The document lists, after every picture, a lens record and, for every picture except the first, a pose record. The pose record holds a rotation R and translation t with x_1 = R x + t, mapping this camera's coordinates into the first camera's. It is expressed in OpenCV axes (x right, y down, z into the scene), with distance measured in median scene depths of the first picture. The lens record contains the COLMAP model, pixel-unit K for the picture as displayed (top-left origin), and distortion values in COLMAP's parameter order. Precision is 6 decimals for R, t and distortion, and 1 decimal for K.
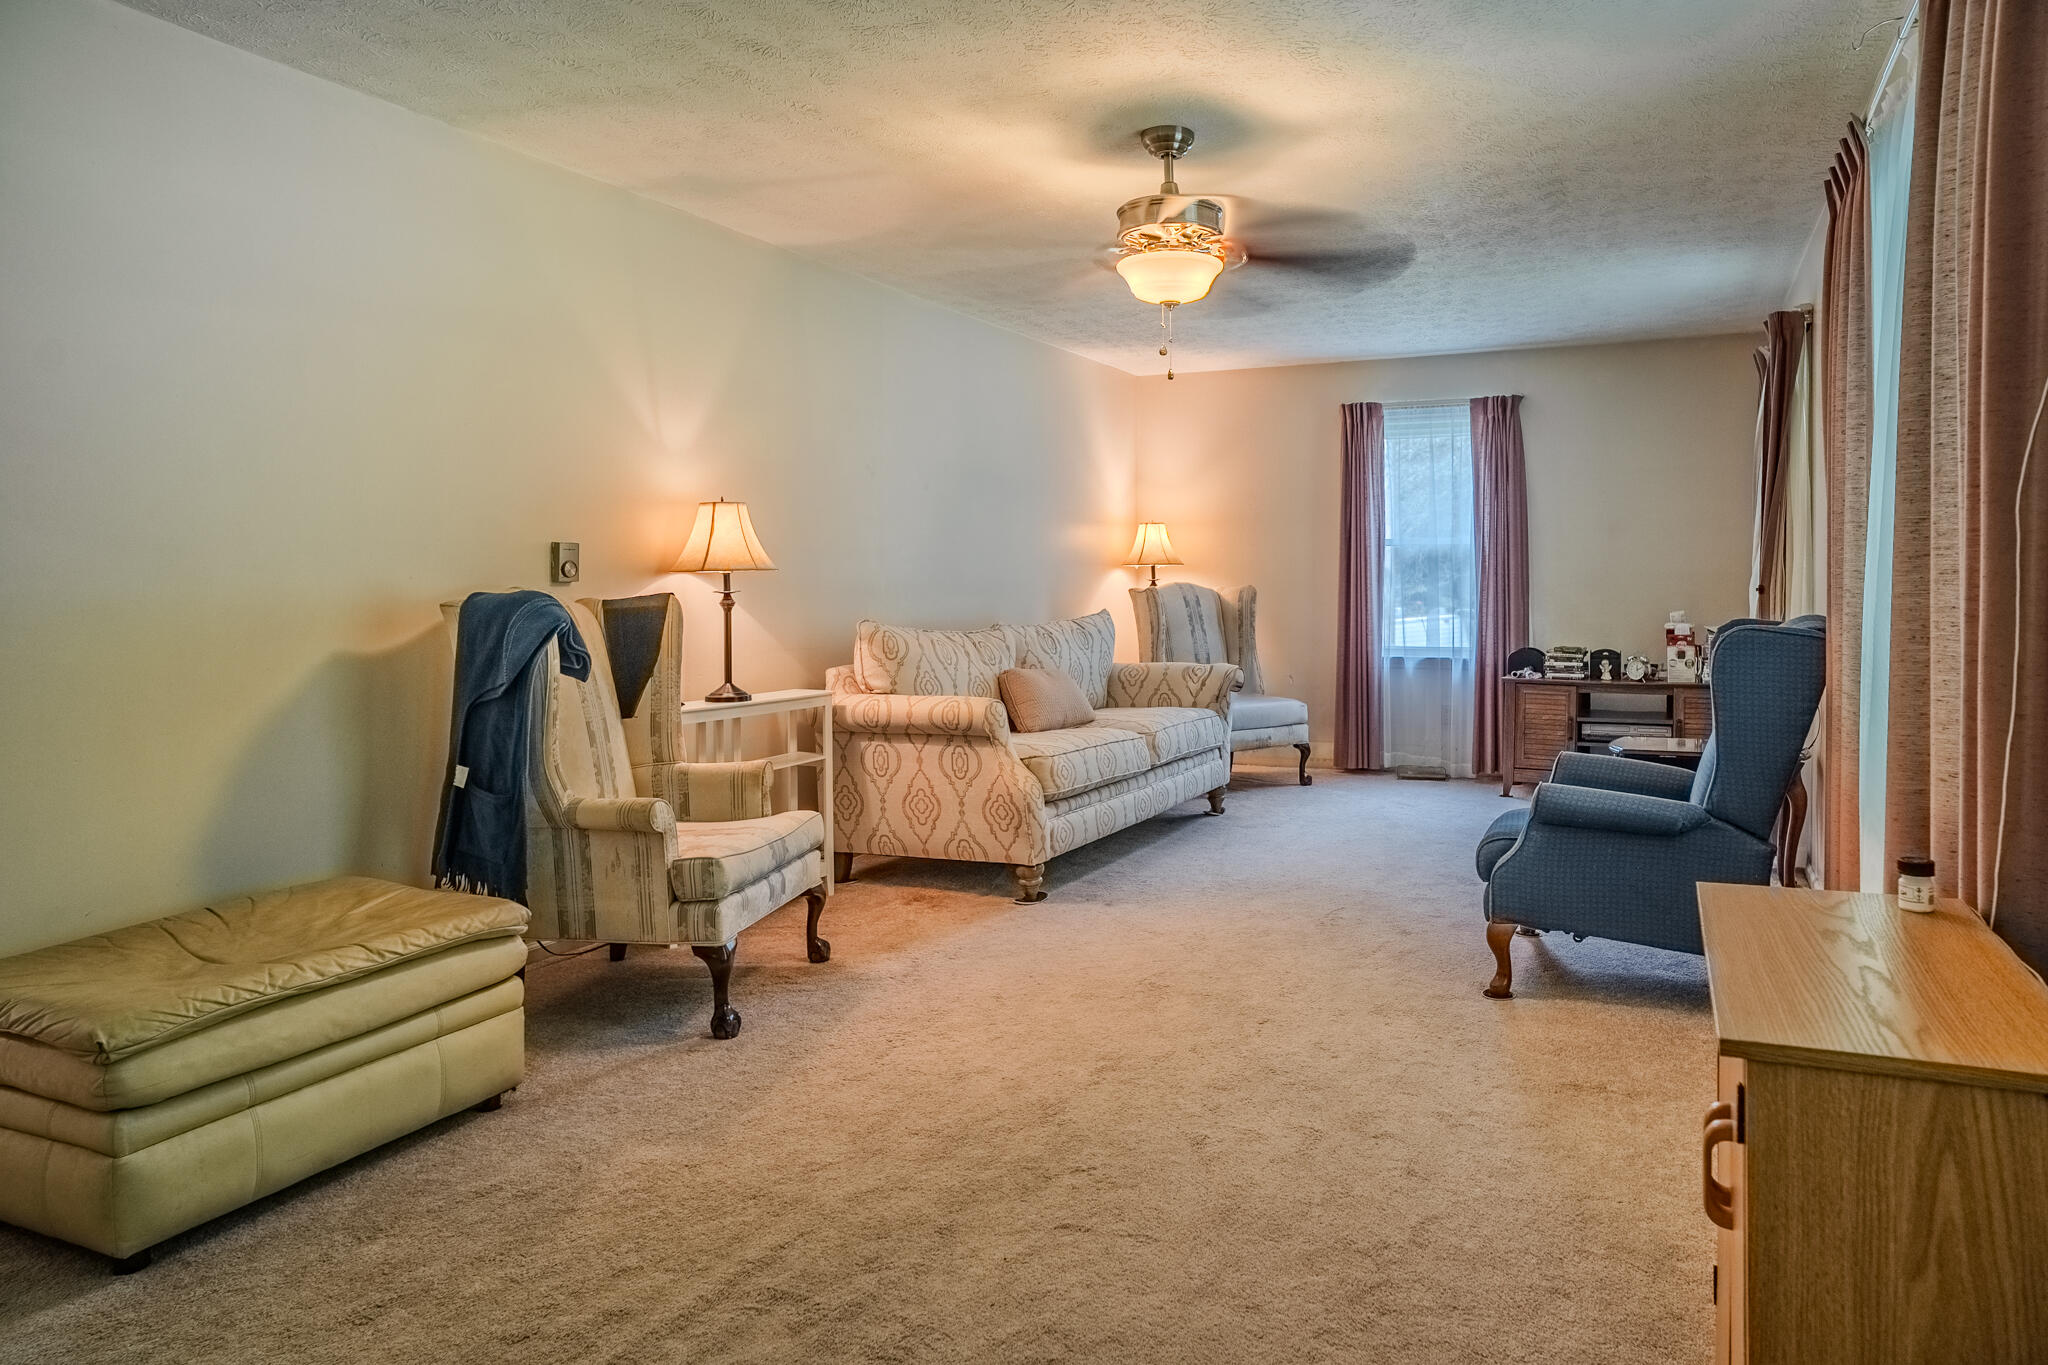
lens RADIAL K [[1240.3, 0, 1081.7], [0, 1240.3, 648.9], [0, 0, 1]] dist [-0.040408, 0.038255]
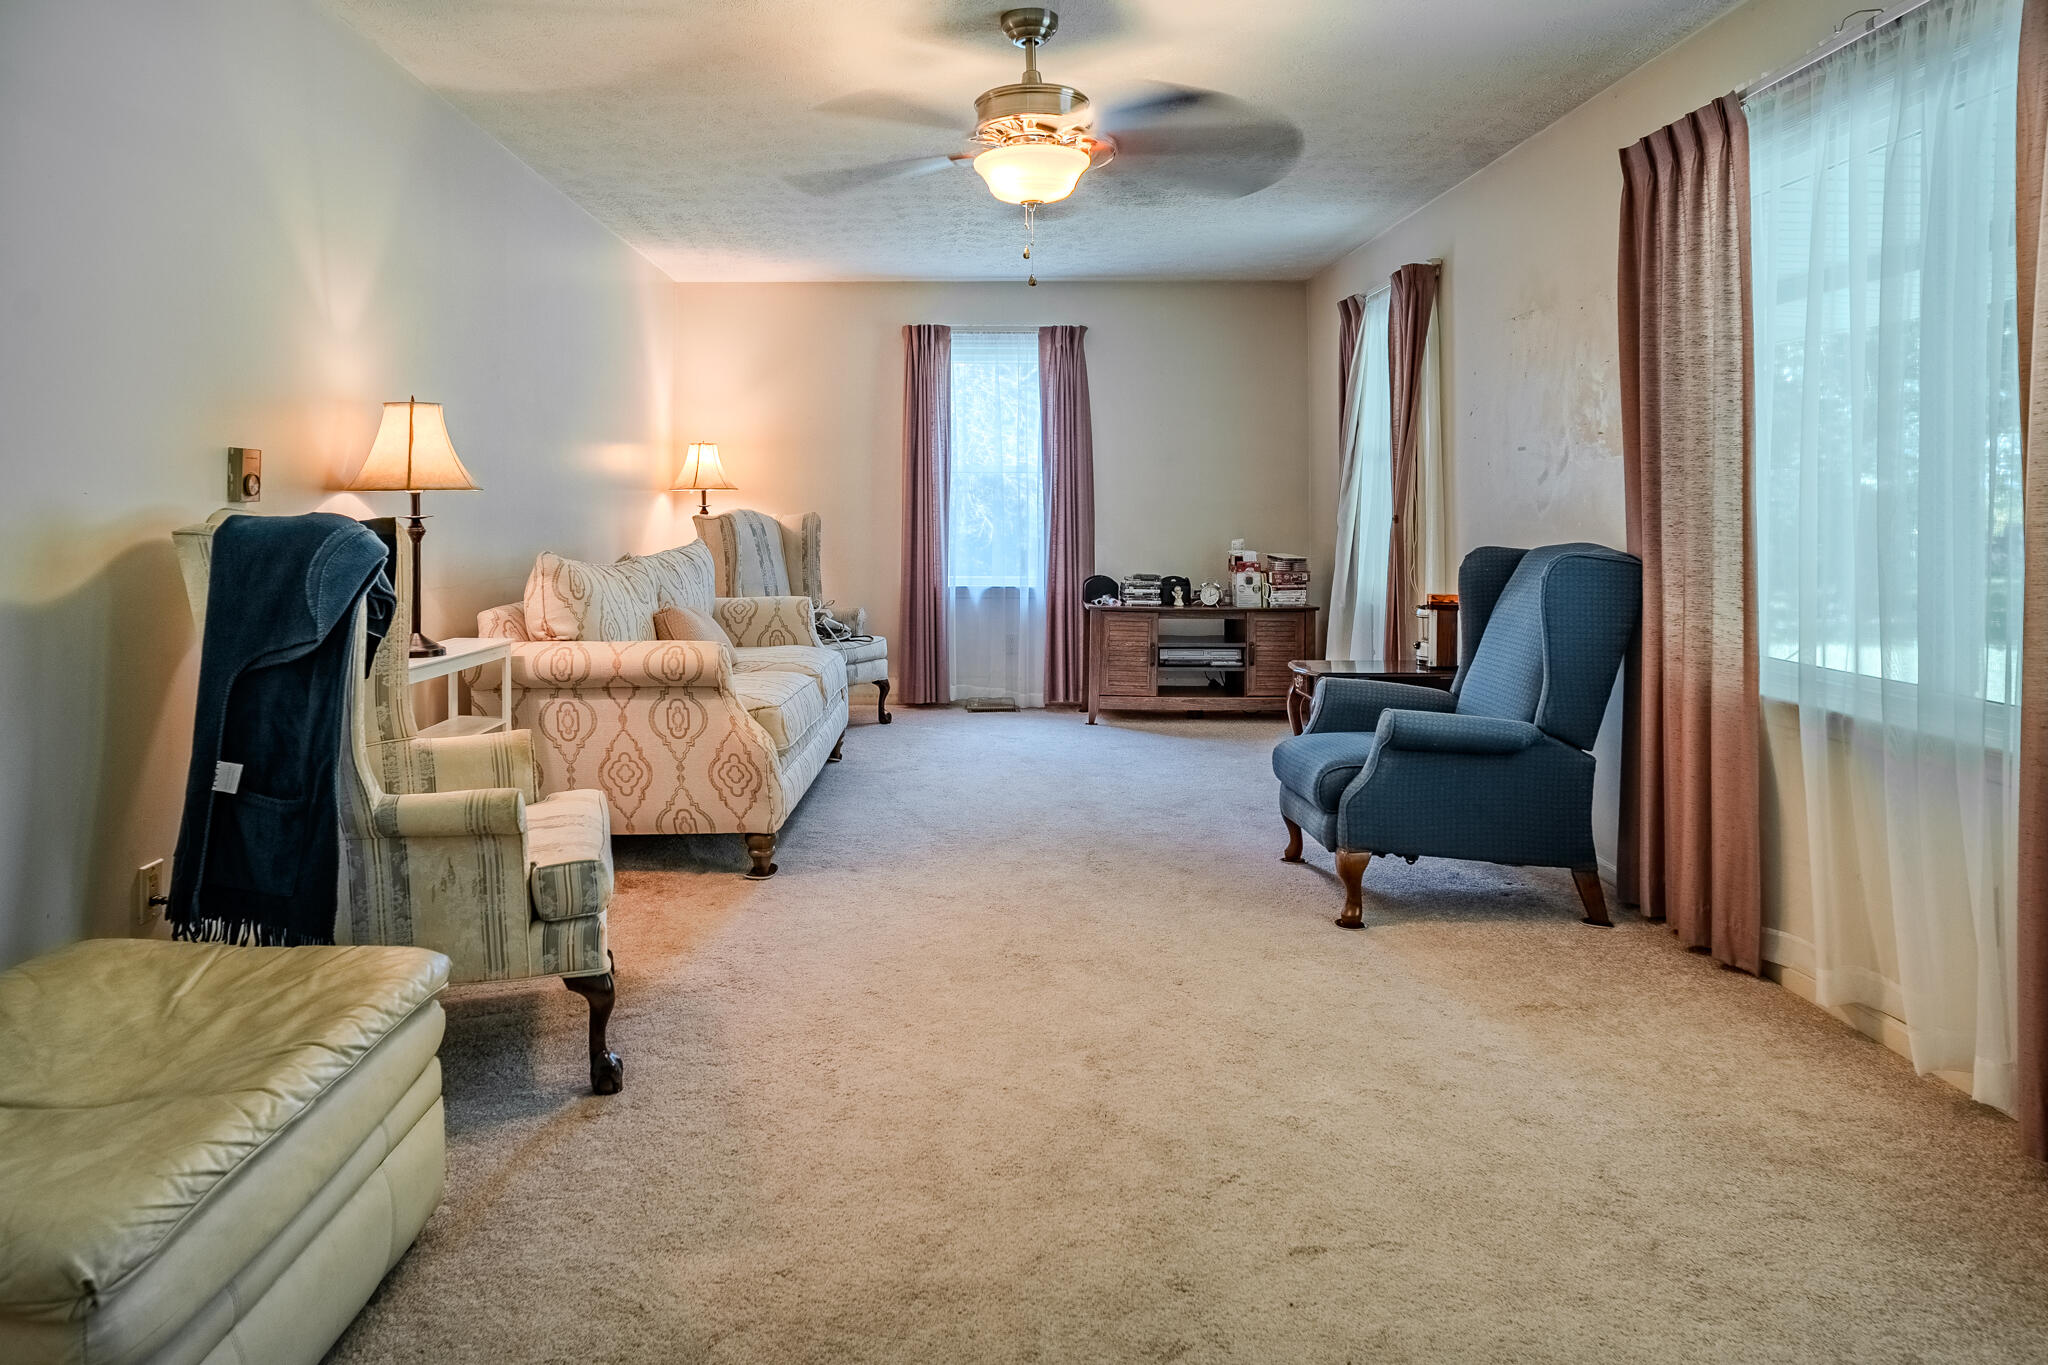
lens RADIAL K [[1295.3, 0, 1013.4], [0, 1295.3, 551.0], [0, 0, 1]] dist [-0.033036, 0.032899]
pose [[0.929003, -0.005045, 0.370037, -0.197294], [0.013181, 0.999724, -0.019462, -0.002835], [-0.369837, 0.022958, 0.928813, 0.083126]]
